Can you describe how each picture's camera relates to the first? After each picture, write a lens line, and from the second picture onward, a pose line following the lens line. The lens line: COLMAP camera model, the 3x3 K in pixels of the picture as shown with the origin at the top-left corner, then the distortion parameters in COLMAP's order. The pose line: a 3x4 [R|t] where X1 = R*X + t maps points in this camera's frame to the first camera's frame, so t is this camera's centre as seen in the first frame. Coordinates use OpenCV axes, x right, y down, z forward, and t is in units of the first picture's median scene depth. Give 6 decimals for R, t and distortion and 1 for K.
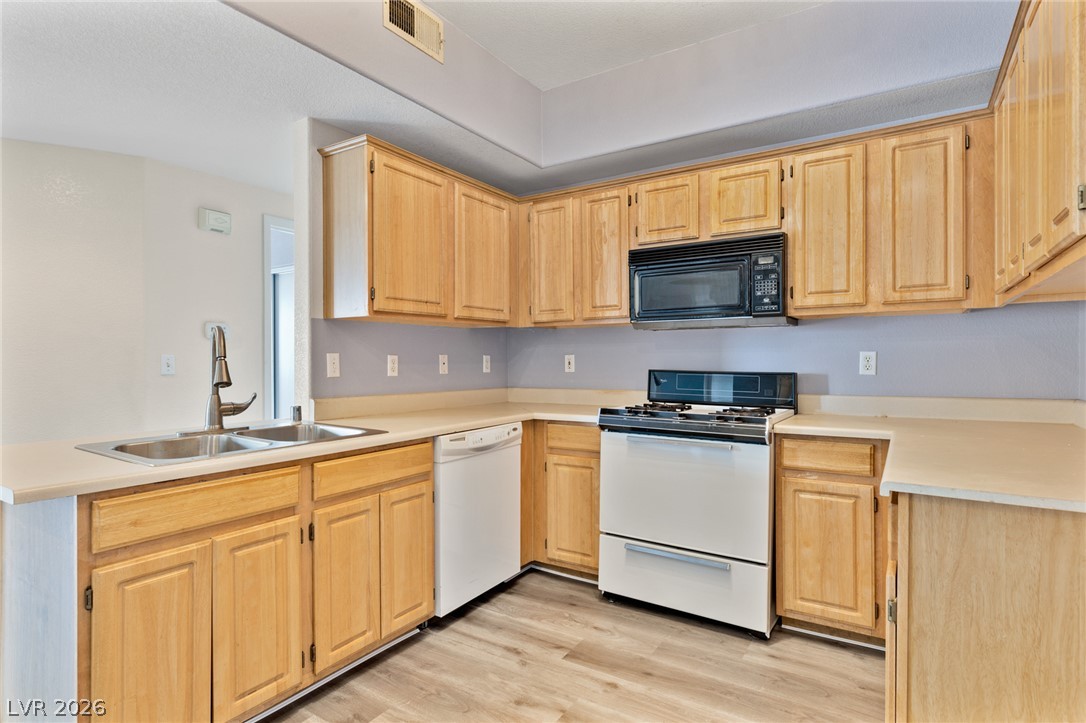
lens RADIAL K [[562.6, 0, 541.1], [0, 562.6, 362.5], [0, 0, 1]] dist [-0.000196, -0.000494]
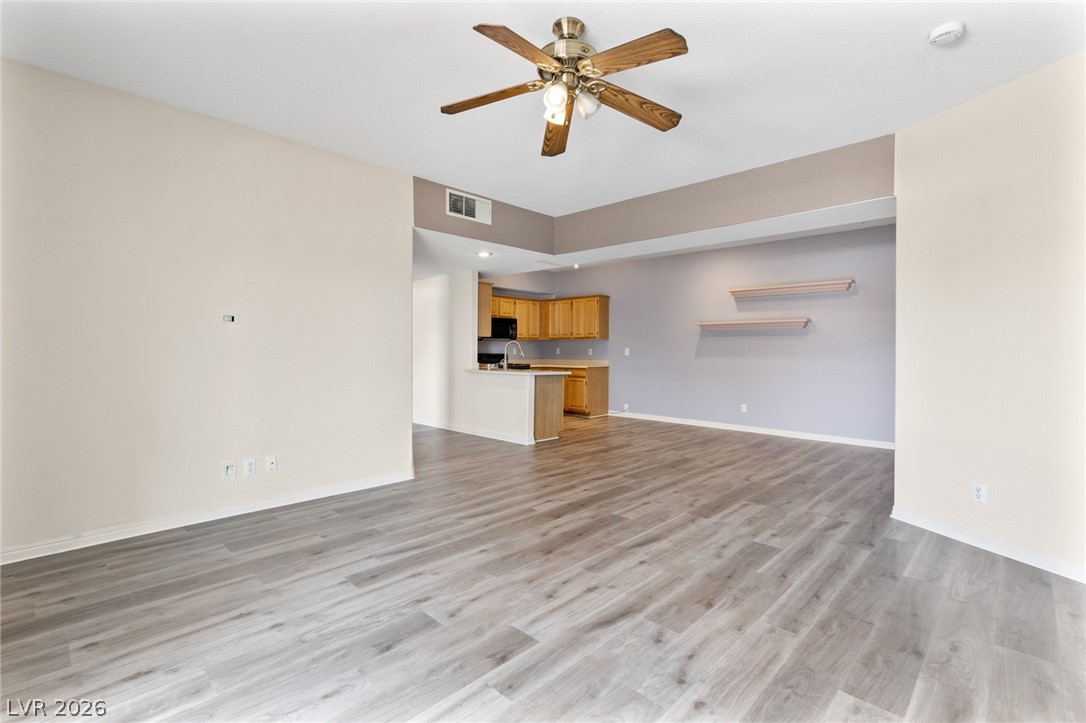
lens RADIAL K [[493.9, 0, 539.4], [0, 493.9, 349.6], [0, 0, 1]] dist [0.003485, 0.000124]
pose [[0.201675, 0.006791, 0.979429, -2.946751], [-0.000819, 0.999977, -0.006765, 0.013173], [-0.979452, 0.000562, 0.201675, 0.121764]]
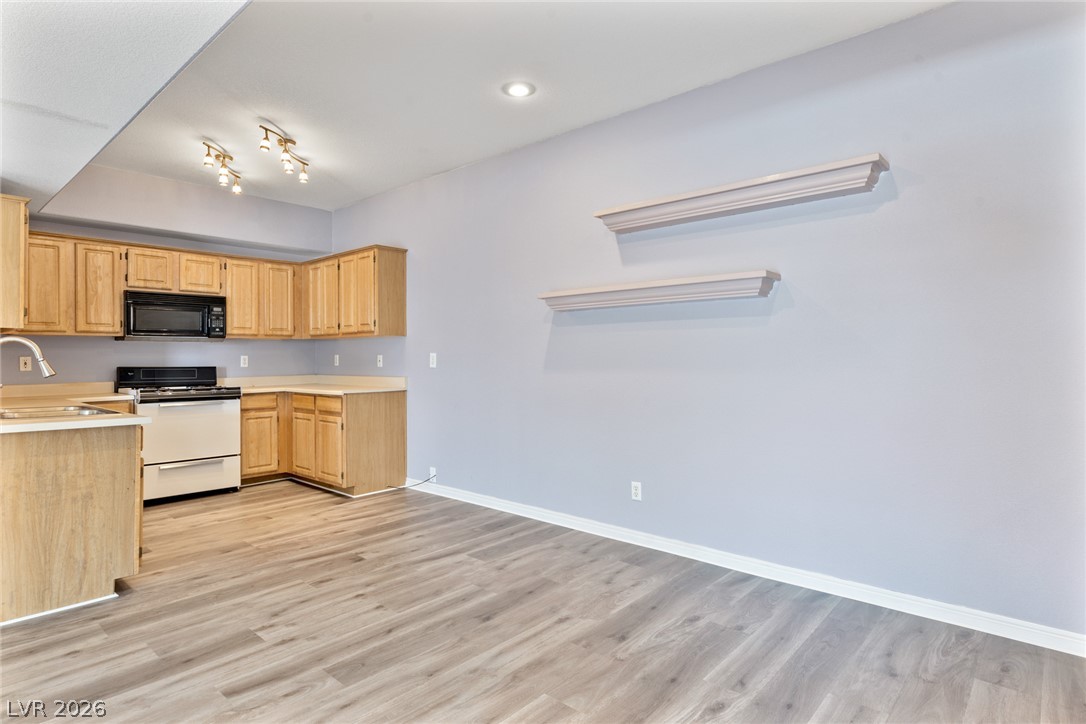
lens RADIAL K [[582.2, 0, 539.2], [0, 582.2, 353.6], [0, 0, 1]] dist [0.000100, 0.000153]
pose [[0.159786, 0.008300, 0.987117, -1.421839], [0.010938, 0.999888, -0.010178, 0.006412], [-0.987091, 0.012423, 0.159678, -0.435372]]
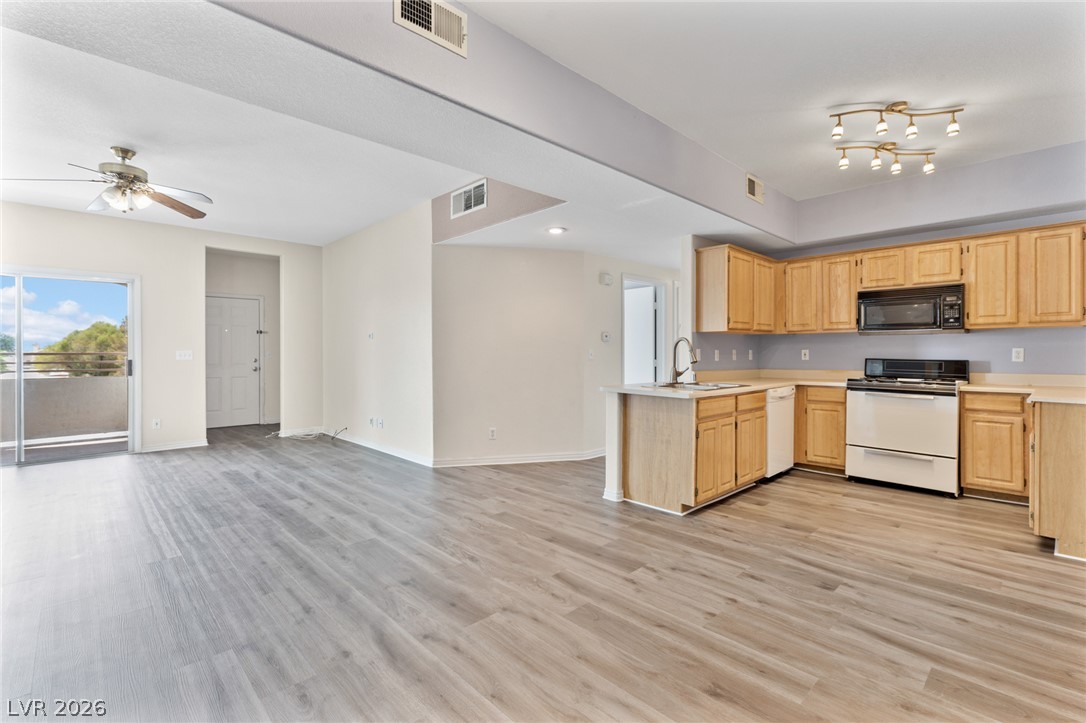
lens RADIAL K [[489.3, 0, 541.4], [0, 489.3, 353.9], [0, 0, 1]] dist [0.002593, 0.000296]
pose [[0.972195, 0.003094, -0.234152, -0.520131], [-0.003766, 0.999990, -0.002423, 0.007634], [0.234142, 0.003238, 0.972197, -0.858348]]
